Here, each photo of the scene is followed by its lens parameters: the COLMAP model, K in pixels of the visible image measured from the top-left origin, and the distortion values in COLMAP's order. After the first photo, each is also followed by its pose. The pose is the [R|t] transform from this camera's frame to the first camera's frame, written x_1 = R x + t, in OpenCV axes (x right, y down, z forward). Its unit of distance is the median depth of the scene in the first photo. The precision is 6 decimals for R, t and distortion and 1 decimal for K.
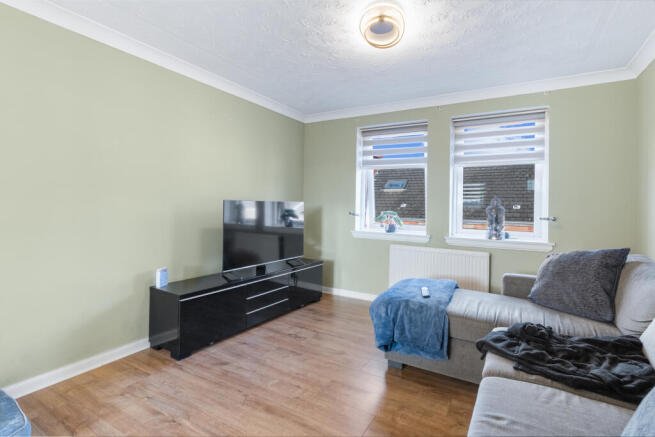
lens RADIAL K [[318.7, 0, 326.5], [0, 318.7, 206.2], [0, 0, 1]] dist [0.000276, 0.000151]
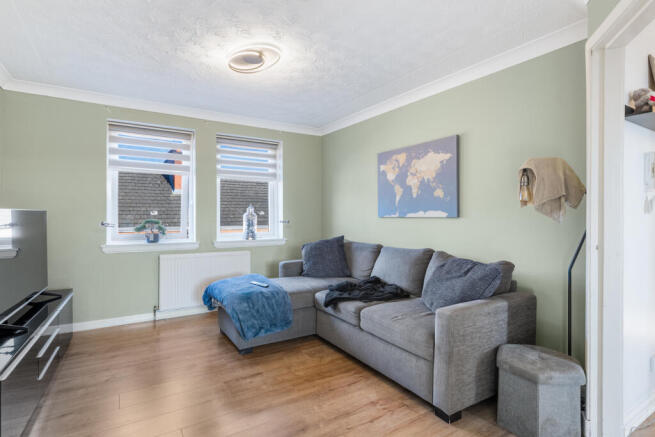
lens RADIAL K [[331.9, 0, 327.8], [0, 331.9, 220.3], [0, 0, 1]] dist [0.001334, 0.000329]
pose [[0.472411, -0.031019, 0.880833, -0.475522], [0.009619, 0.999502, 0.030040, -0.008061], [-0.881326, -0.005718, 0.472474, 0.118214]]
